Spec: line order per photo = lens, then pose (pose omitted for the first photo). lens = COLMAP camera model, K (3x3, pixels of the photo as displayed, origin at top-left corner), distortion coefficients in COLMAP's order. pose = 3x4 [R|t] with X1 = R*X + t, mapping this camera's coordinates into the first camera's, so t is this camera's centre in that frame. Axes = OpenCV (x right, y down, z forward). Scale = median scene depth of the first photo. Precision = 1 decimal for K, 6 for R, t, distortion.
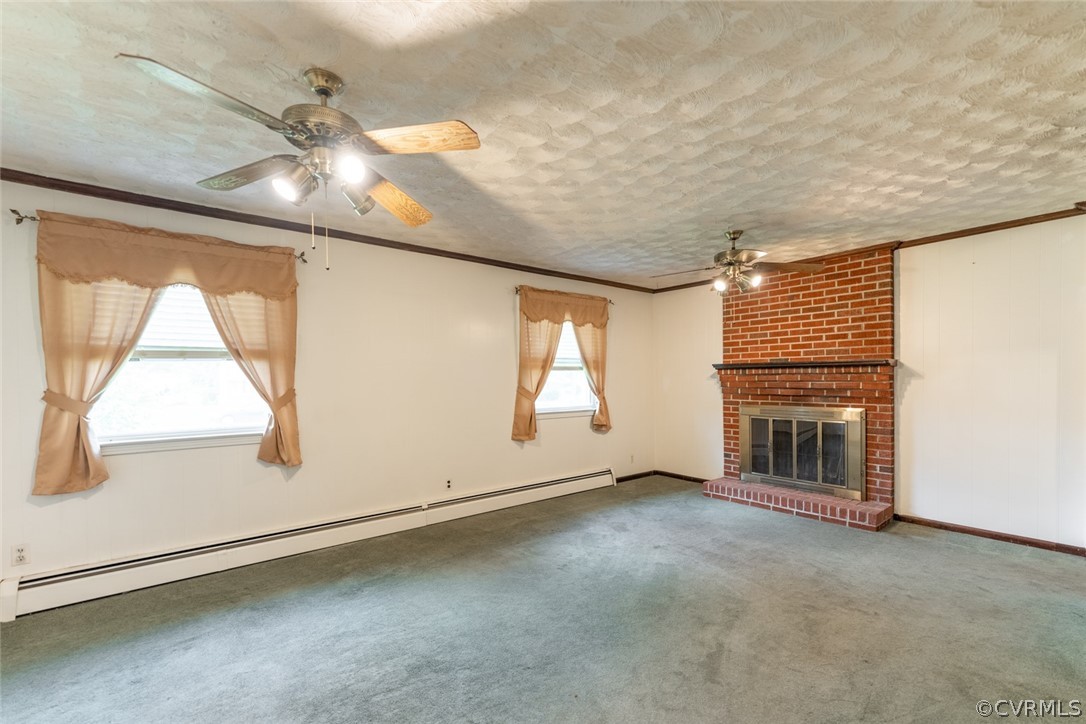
lens RADIAL K [[461.6, 0, 540.6], [0, 461.6, 385.4], [0, 0, 1]] dist [-0.000591, -0.000078]
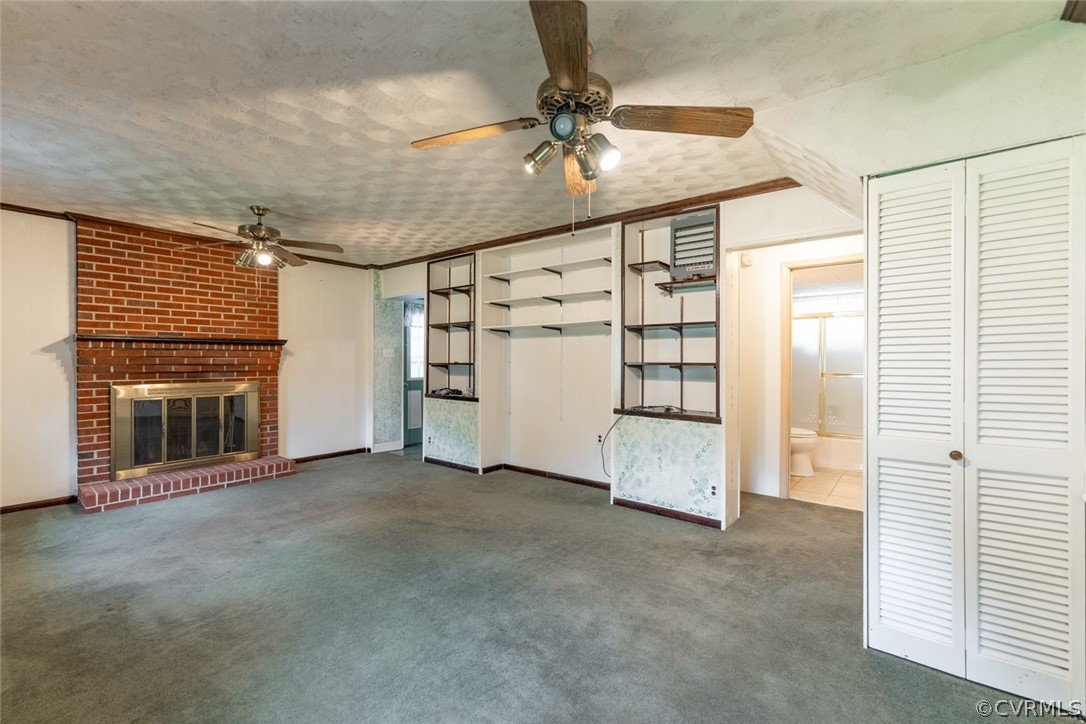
lens RADIAL K [[443.2, 0, 543.0], [0, 443.2, 362.0], [0, 0, 1]] dist [0.000293, 0.000091]
pose [[-0.216263, 0.000264, 0.976335, -0.535751], [0.011800, 0.999928, 0.002344, 0.007693], [-0.976264, 0.012028, -0.216251, 0.498342]]
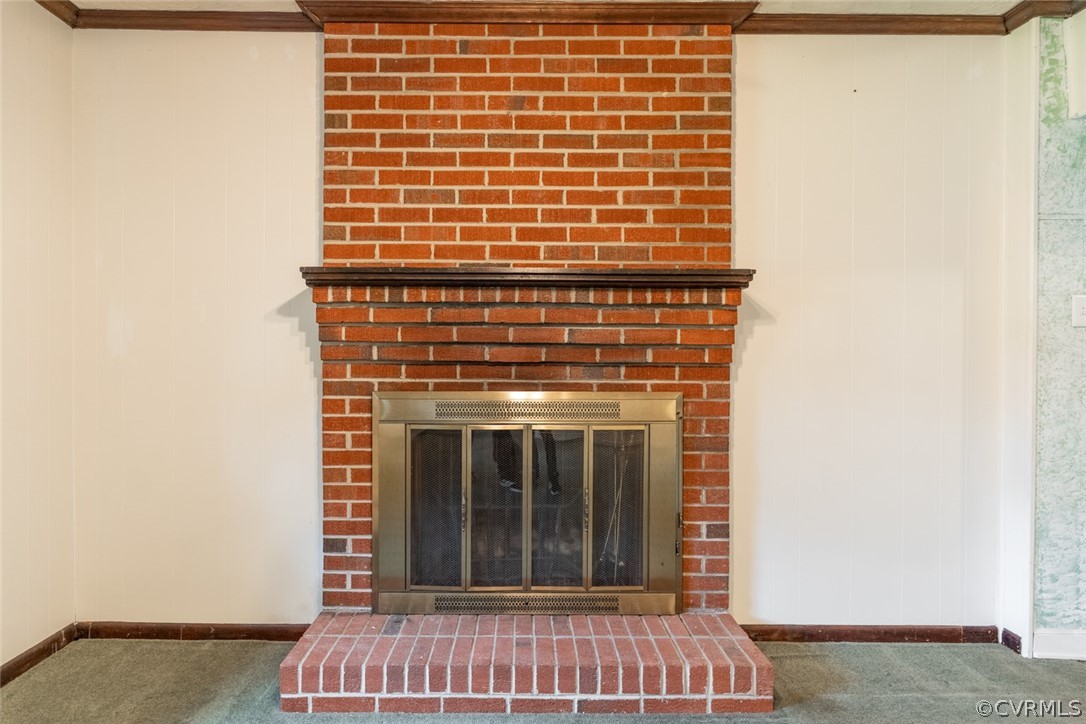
lens RADIAL K [[636.1, 0, 521.9], [0, 636.1, 358.4], [0, 0, 1]] dist [0.000576, 0.000637]
pose [[0.633620, 0.008468, 0.773598, 0.153214], [0.000475, 0.999936, -0.011335, 0.024572], [-0.773644, 0.007549, 0.633576, 0.698016]]
